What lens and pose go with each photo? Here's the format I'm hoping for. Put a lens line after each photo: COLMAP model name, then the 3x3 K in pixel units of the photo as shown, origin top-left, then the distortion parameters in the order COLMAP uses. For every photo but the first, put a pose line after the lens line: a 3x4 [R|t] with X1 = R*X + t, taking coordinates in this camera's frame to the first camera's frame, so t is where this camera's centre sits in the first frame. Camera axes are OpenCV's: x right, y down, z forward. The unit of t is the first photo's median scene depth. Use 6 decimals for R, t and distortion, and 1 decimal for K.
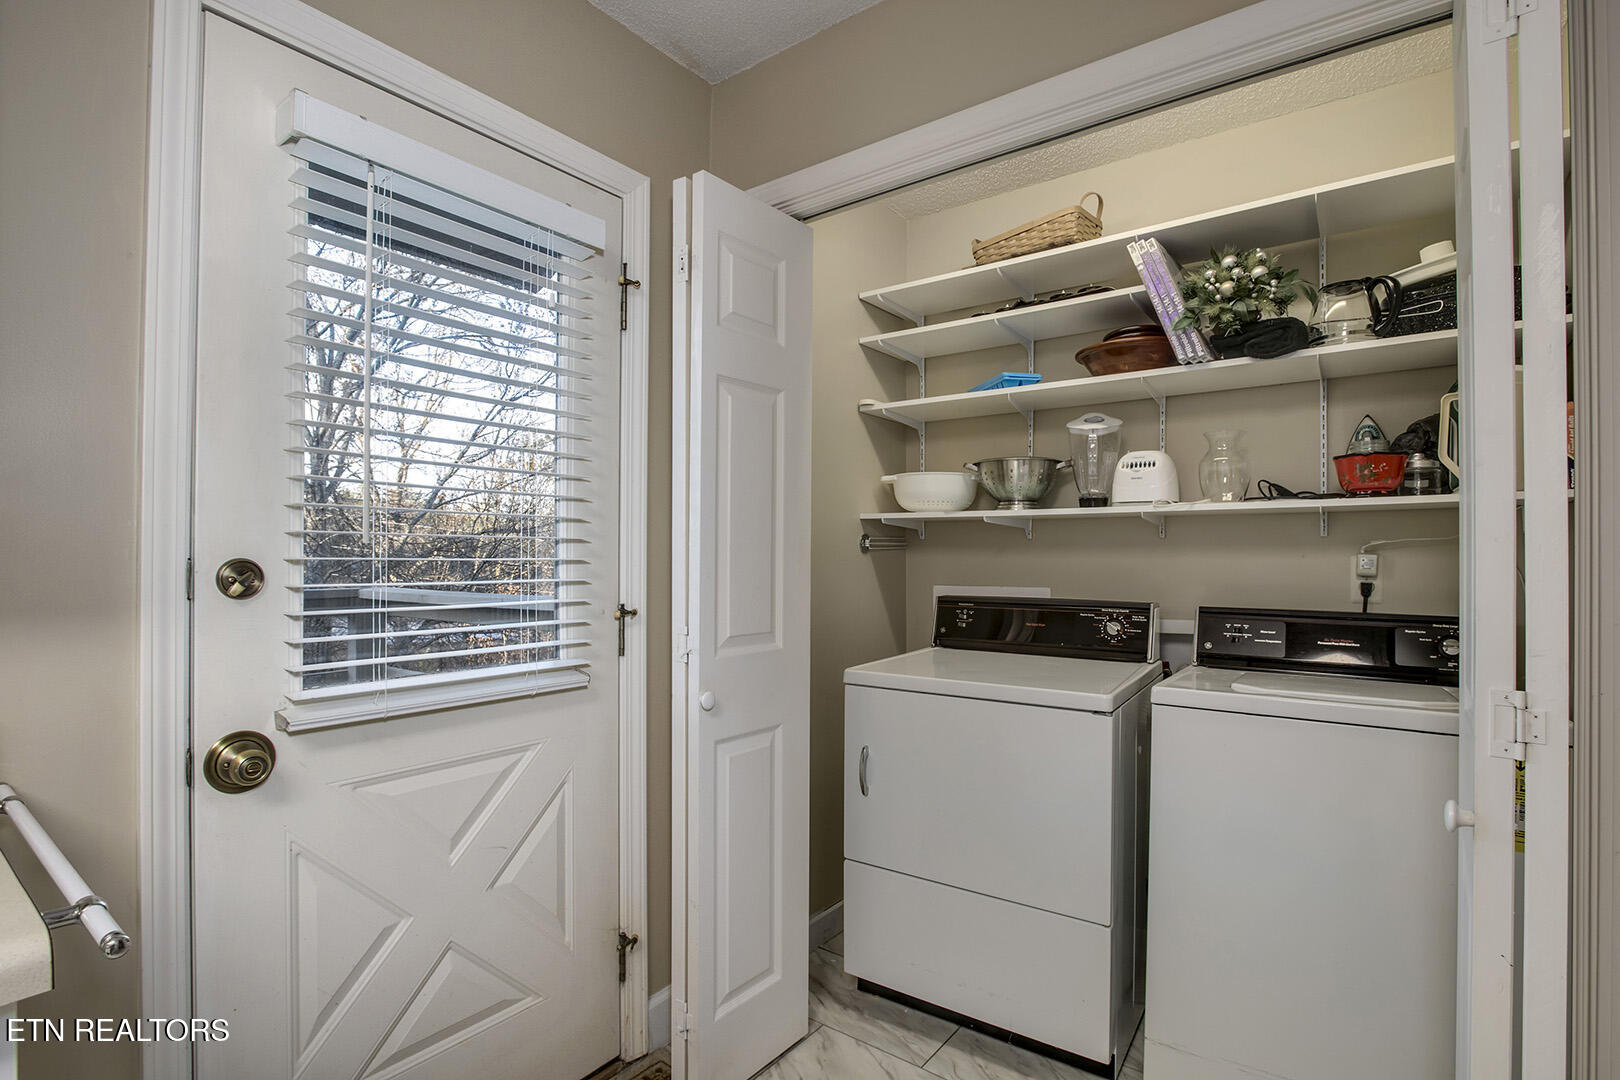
lens RADIAL K [[765.2, 0, 809.5], [0, 765.2, 551.6], [0, 0, 1]] dist [-0.020947, 0.001661]
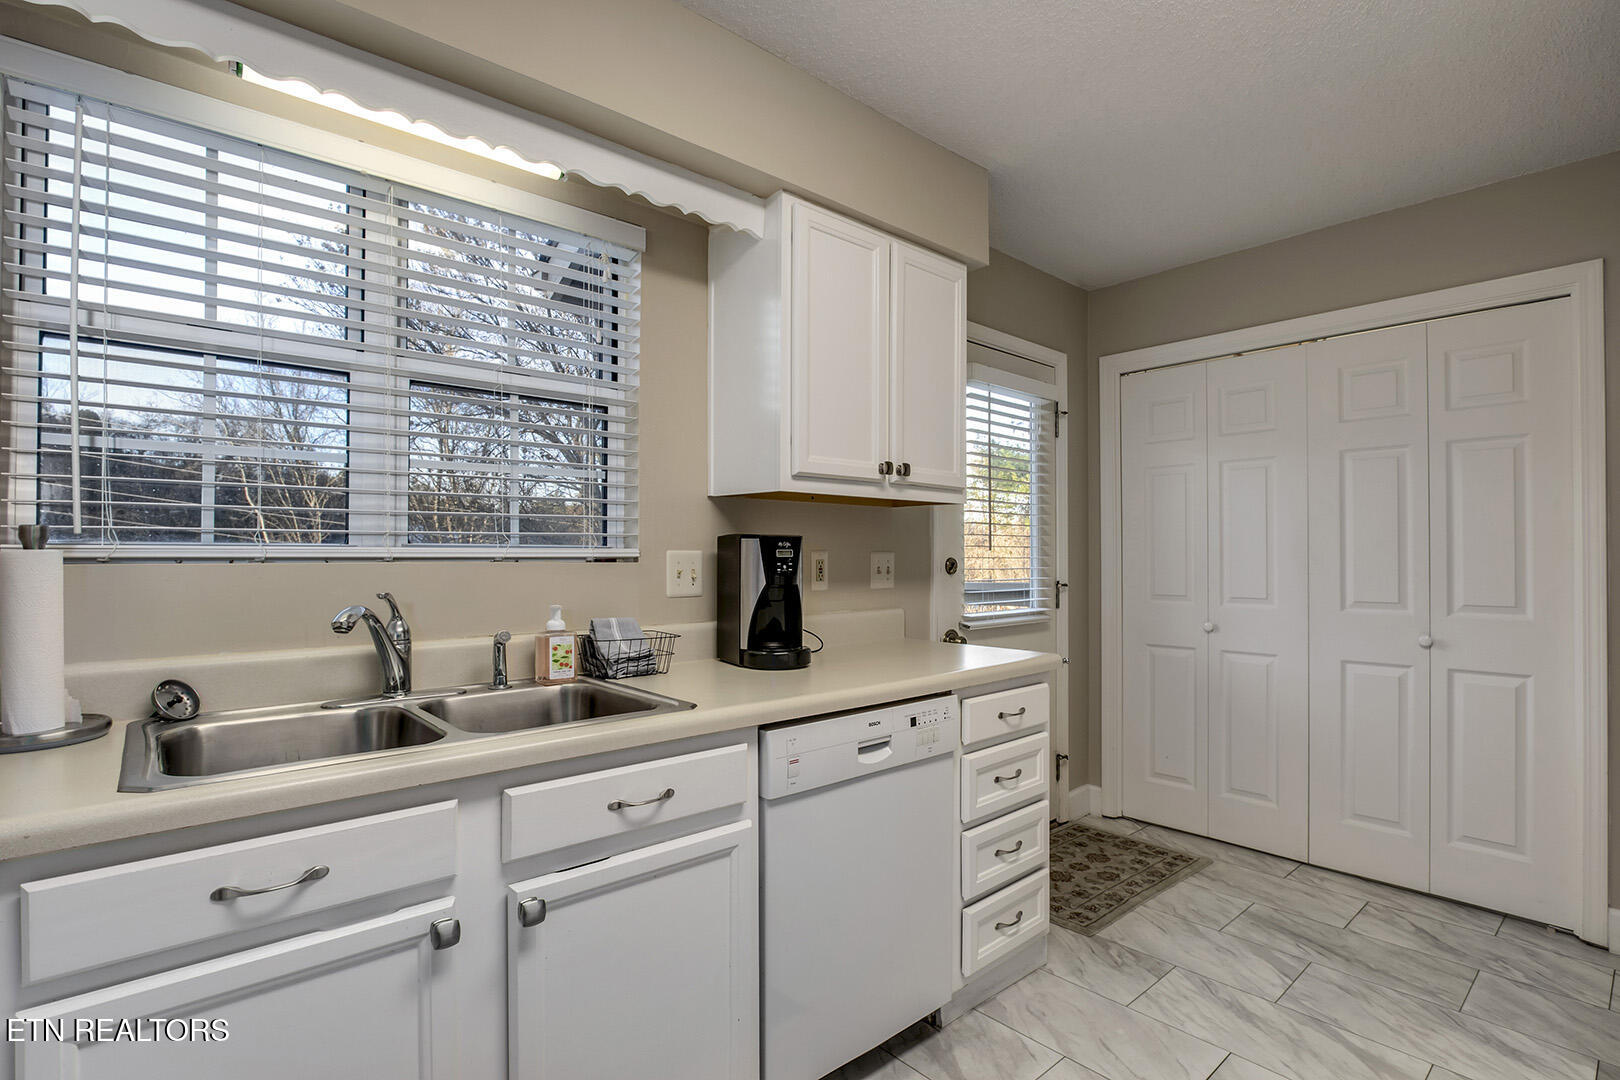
lens RADIAL K [[765.2, 0, 809.5], [0, 765.2, 551.6], [0, 0, 1]] dist [-0.020947, 0.001661]
pose [[0.980876, -0.006822, -0.194512, -0.627443], [0.006432, 0.999976, -0.002637, -0.004548], [0.194525, 0.001336, 0.980897, -1.294614]]
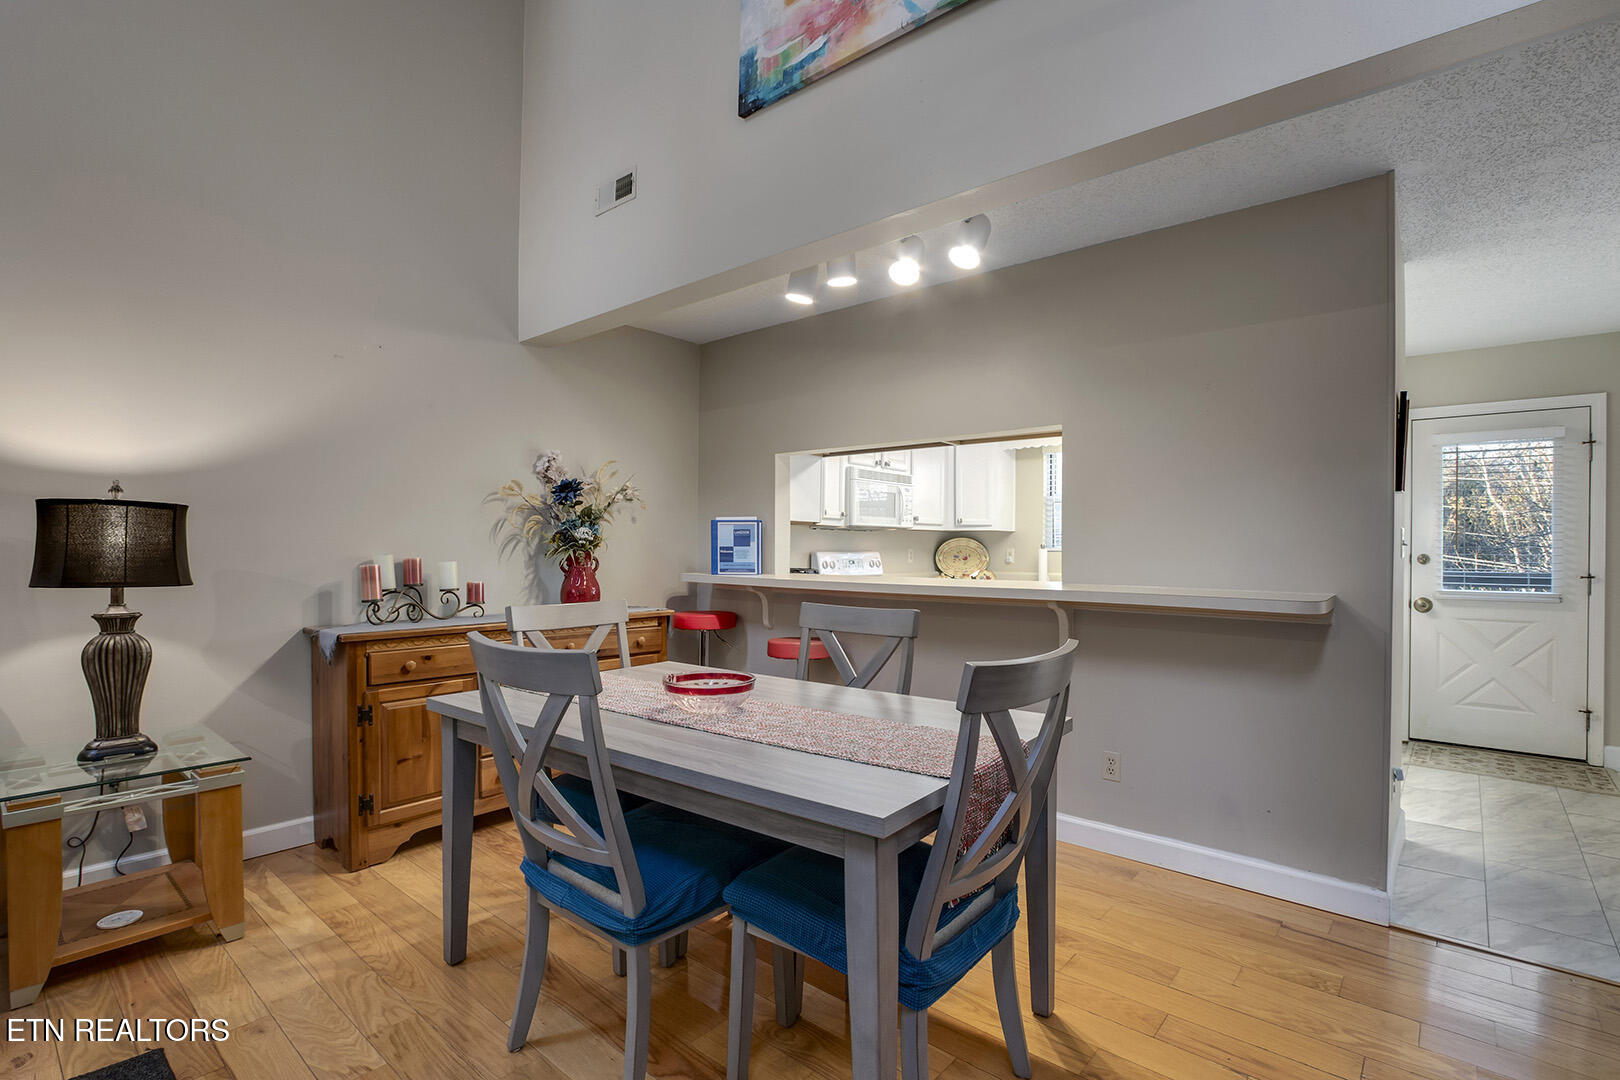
lens RADIAL K [[766.2, 0, 812.9], [0, 766.2, 552.4], [0, 0, 1]] dist [-0.017398, 0.002281]
pose [[-0.053315, 0.001961, -0.998576, 2.957494], [-0.000935, 0.999998, 0.002014, -0.003526], [0.998577, 0.001041, -0.053313, -1.736932]]
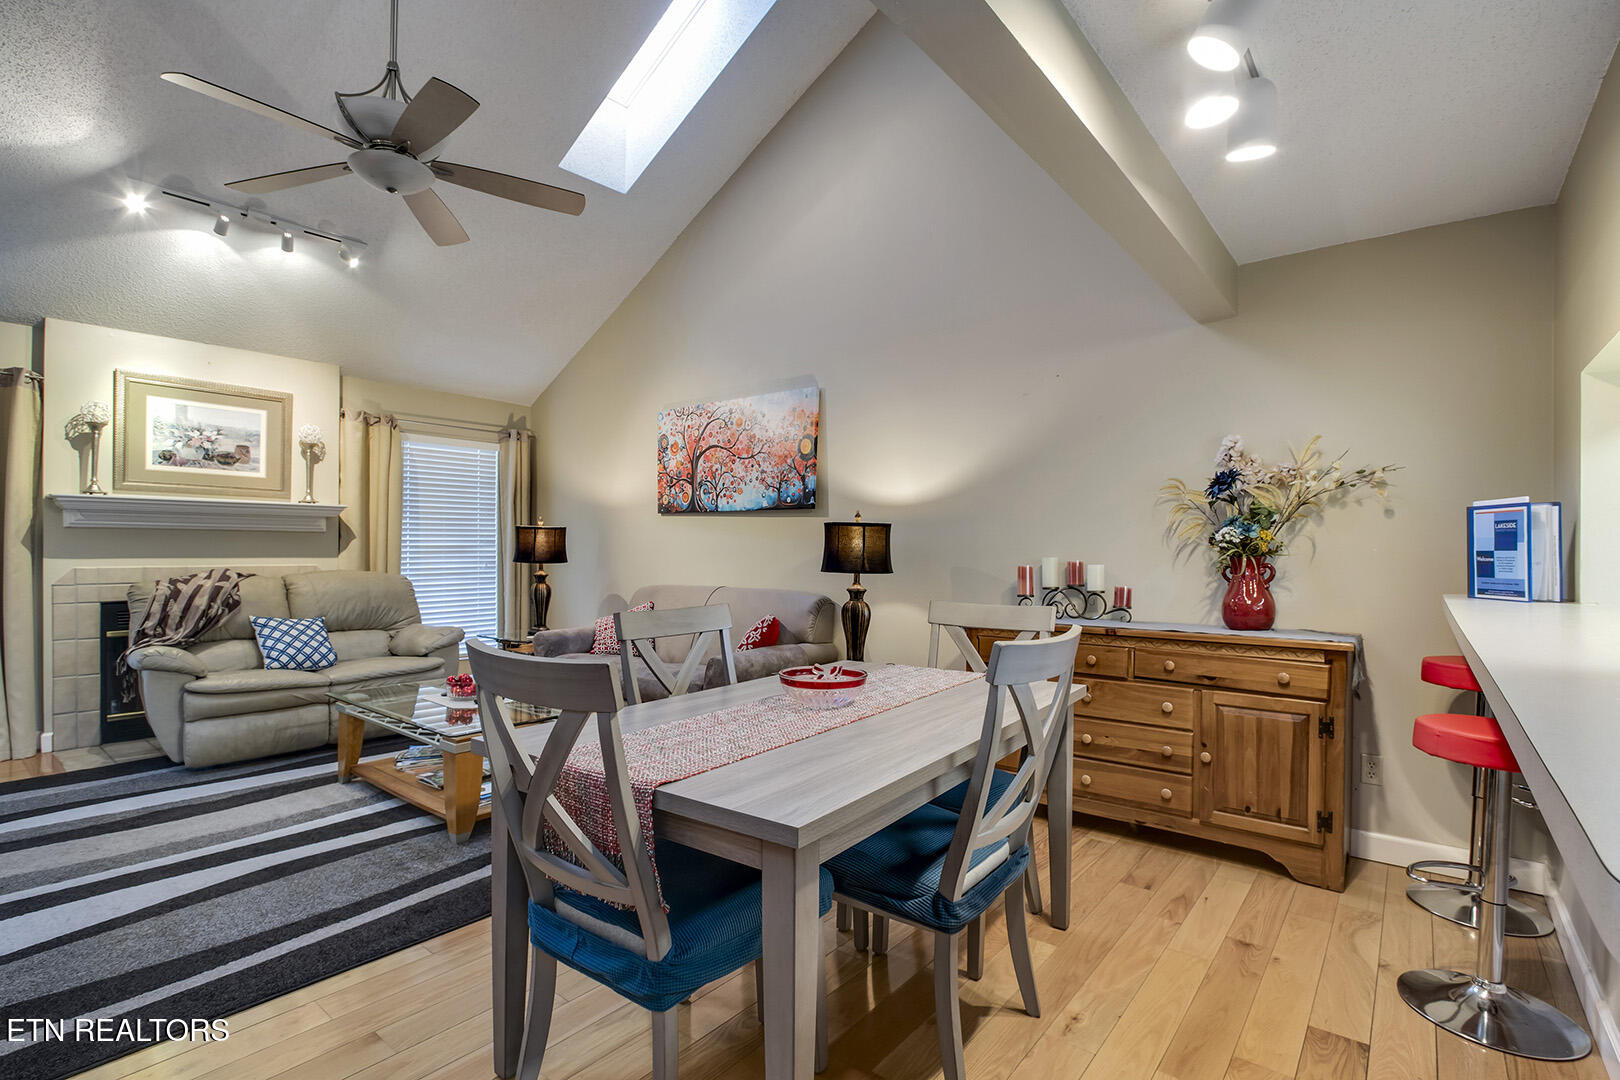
lens RADIAL K [[765.2, 0, 809.5], [0, 765.2, 551.6], [0, 0, 1]] dist [-0.020947, 0.001661]
pose [[-0.999546, -0.011033, 0.028028, 1.456336], [-0.011035, 0.999939, 0.000087, -0.001430], [-0.028028, -0.000222, -0.999607, -0.459013]]
